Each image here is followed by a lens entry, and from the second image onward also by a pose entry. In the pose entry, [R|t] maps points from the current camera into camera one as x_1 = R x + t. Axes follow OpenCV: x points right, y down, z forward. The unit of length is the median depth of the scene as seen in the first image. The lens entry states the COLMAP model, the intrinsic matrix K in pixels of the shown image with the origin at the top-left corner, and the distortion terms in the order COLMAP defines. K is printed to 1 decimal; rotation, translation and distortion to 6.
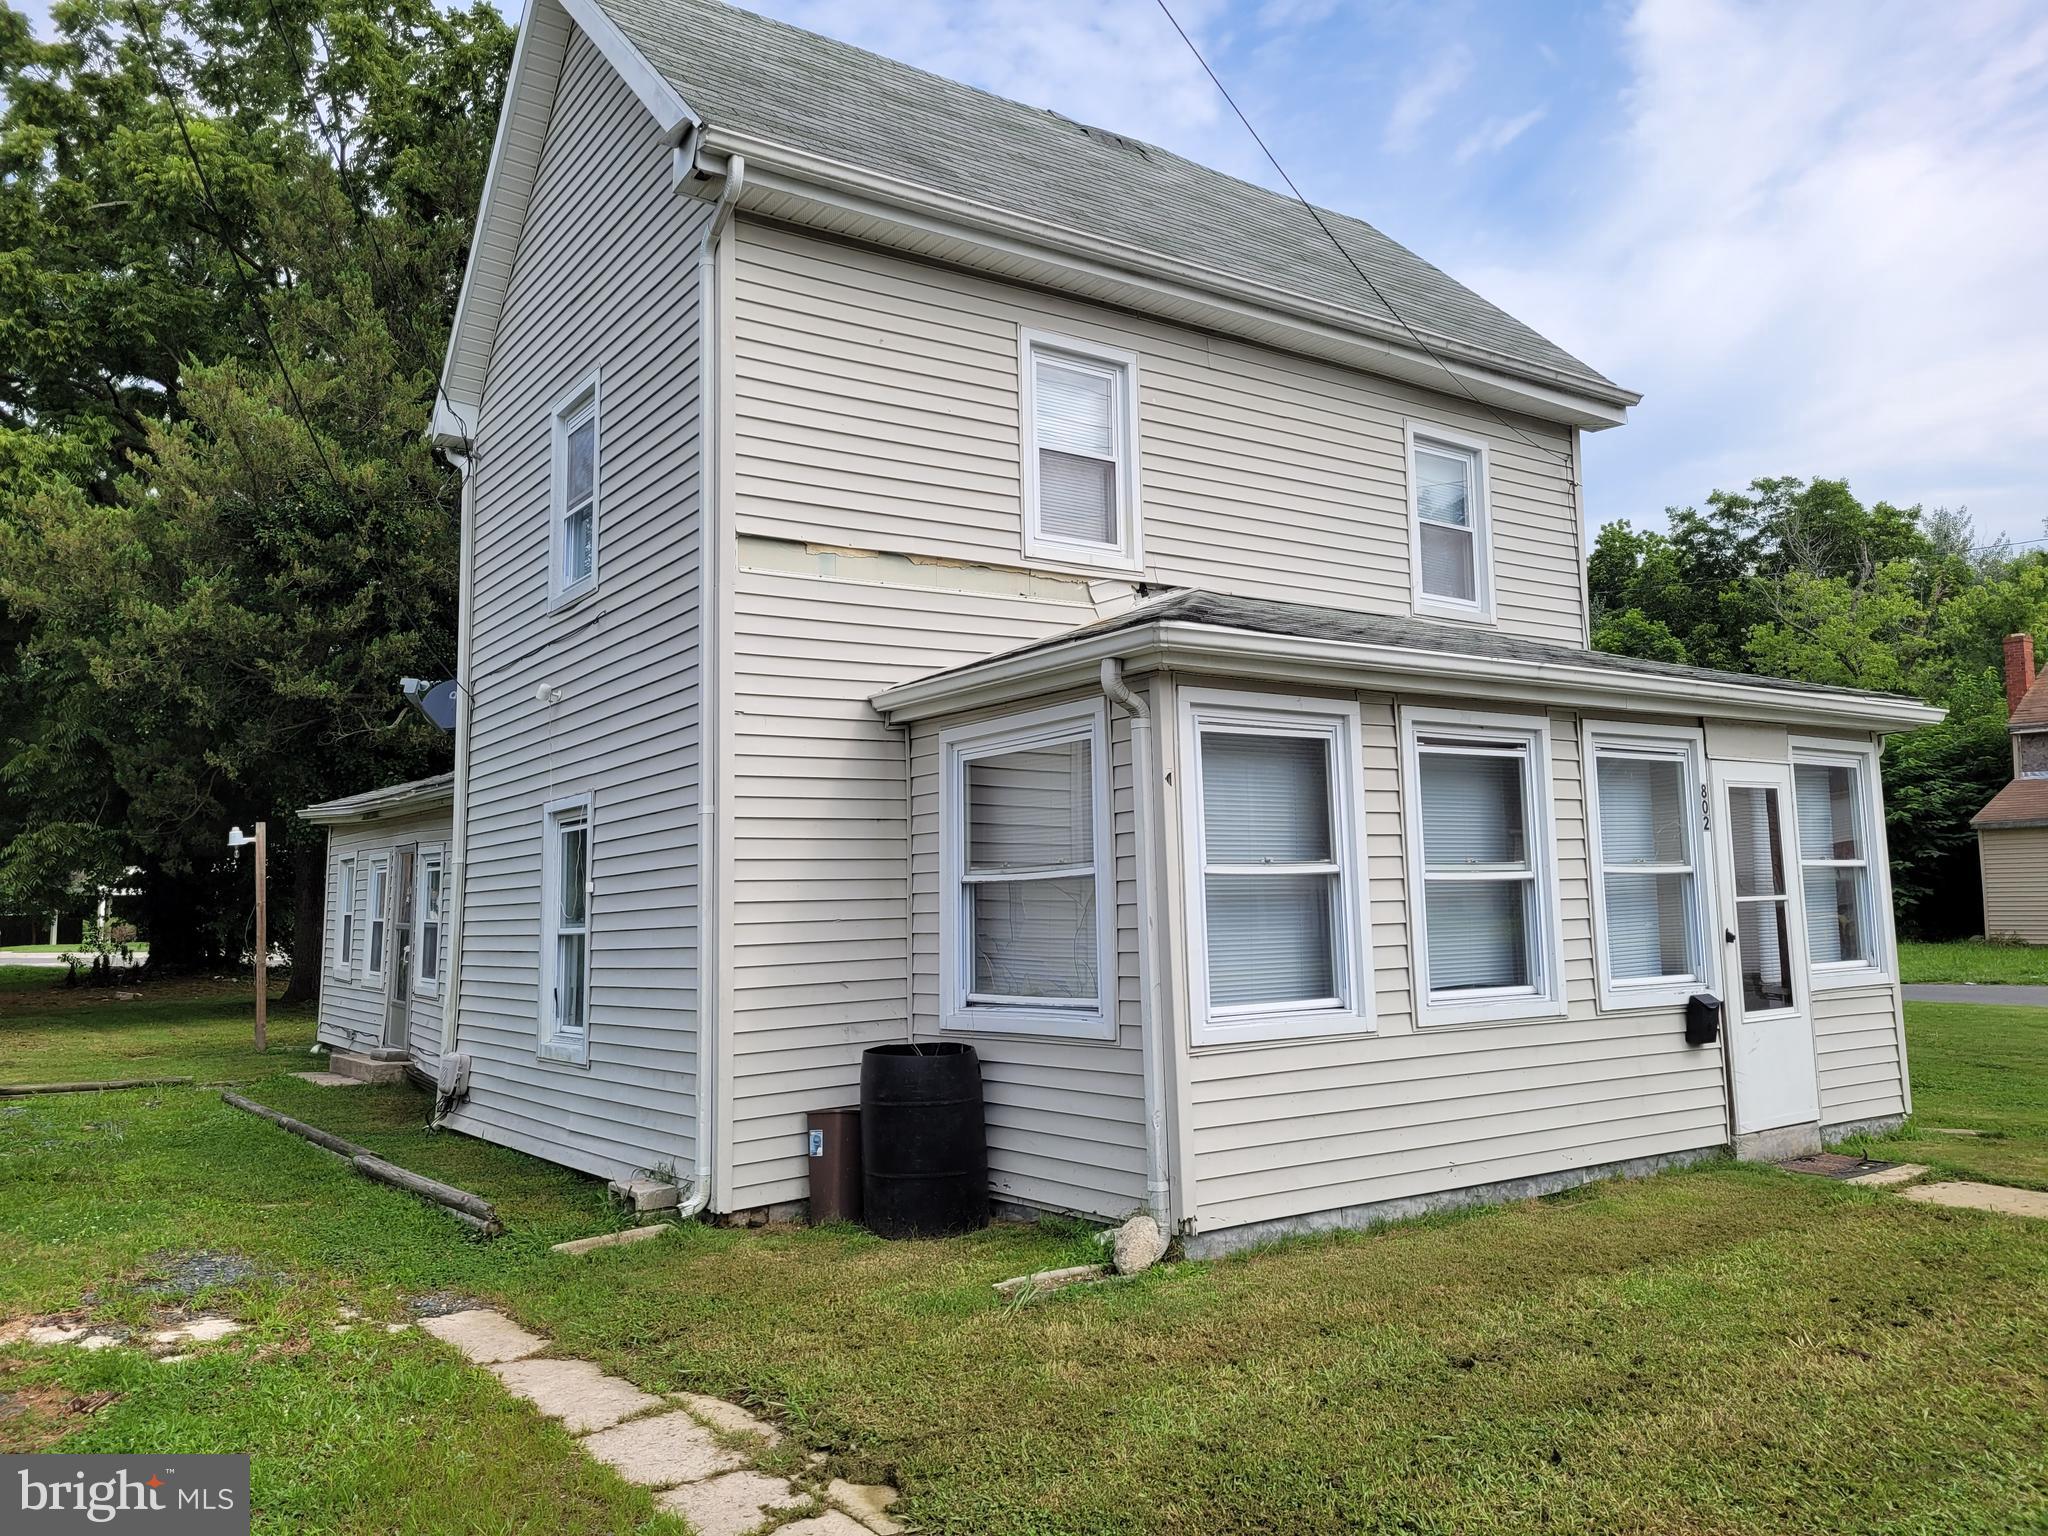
lens RADIAL K [[1569.6, 0, 1028.5], [0, 1569.6, 752.6], [0, 0, 1]] dist [0.045363, -0.007226]
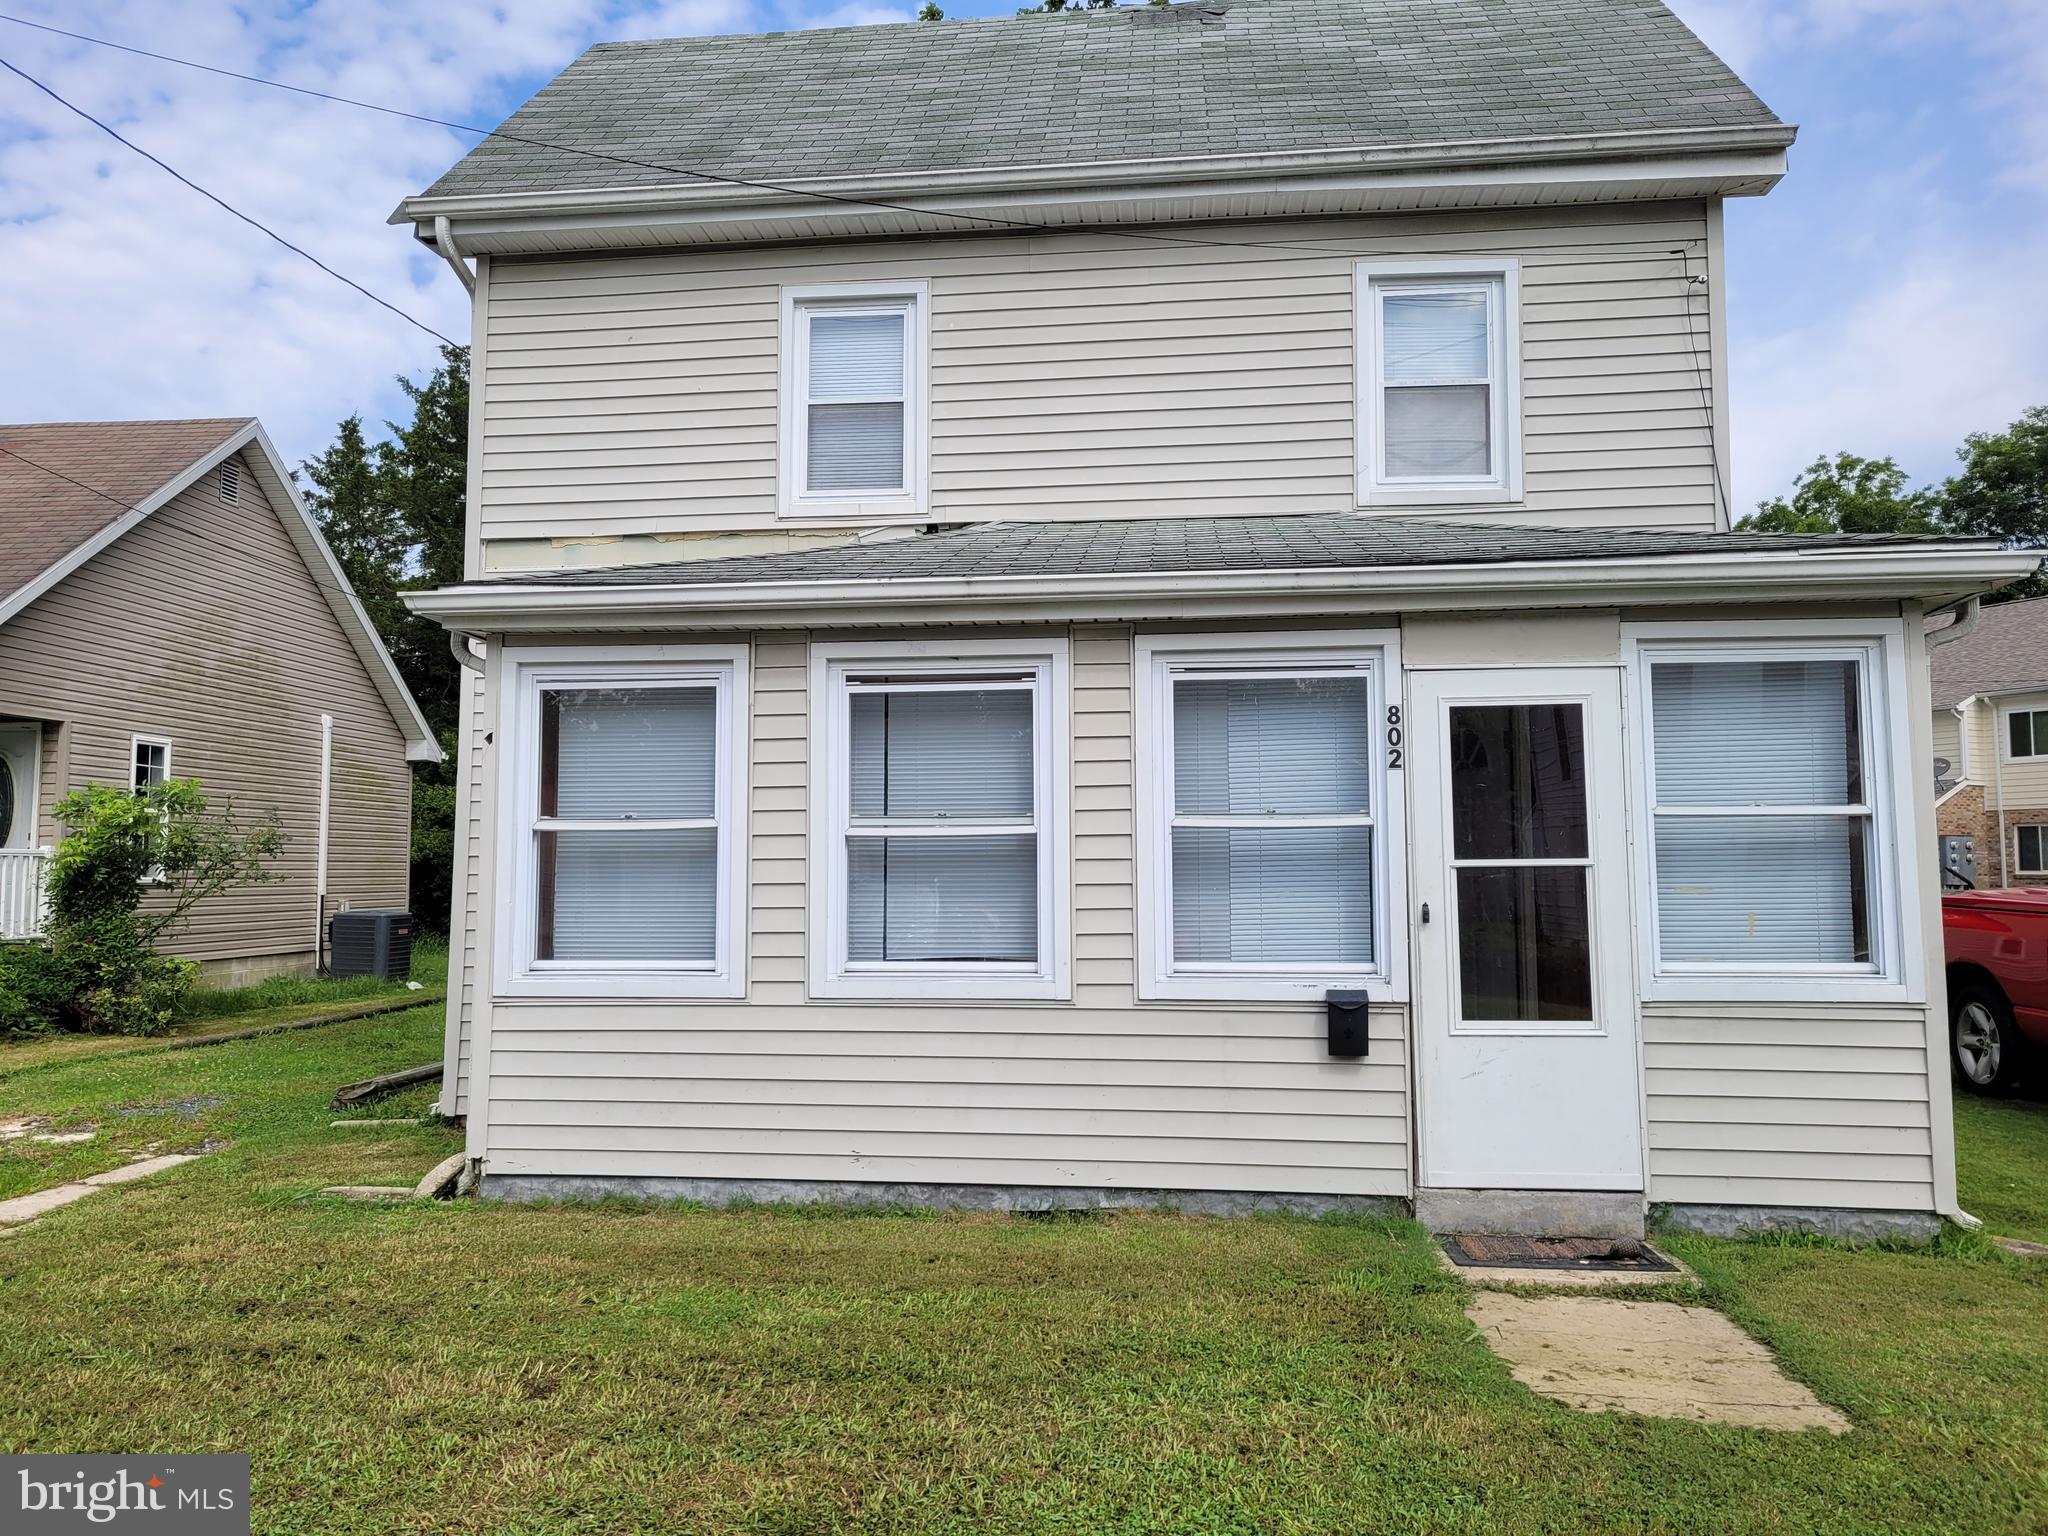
lens RADIAL K [[1569.6, 0, 1014.0], [0, 1569.6, 770.9], [0, 0, 1]] dist [0.045363, -0.007226]
pose [[0.744582, -0.027996, -0.666944, 0.796122], [0.051373, 0.998560, 0.015437, 0.030472], [0.665552, -0.045757, 0.744948, 0.347415]]
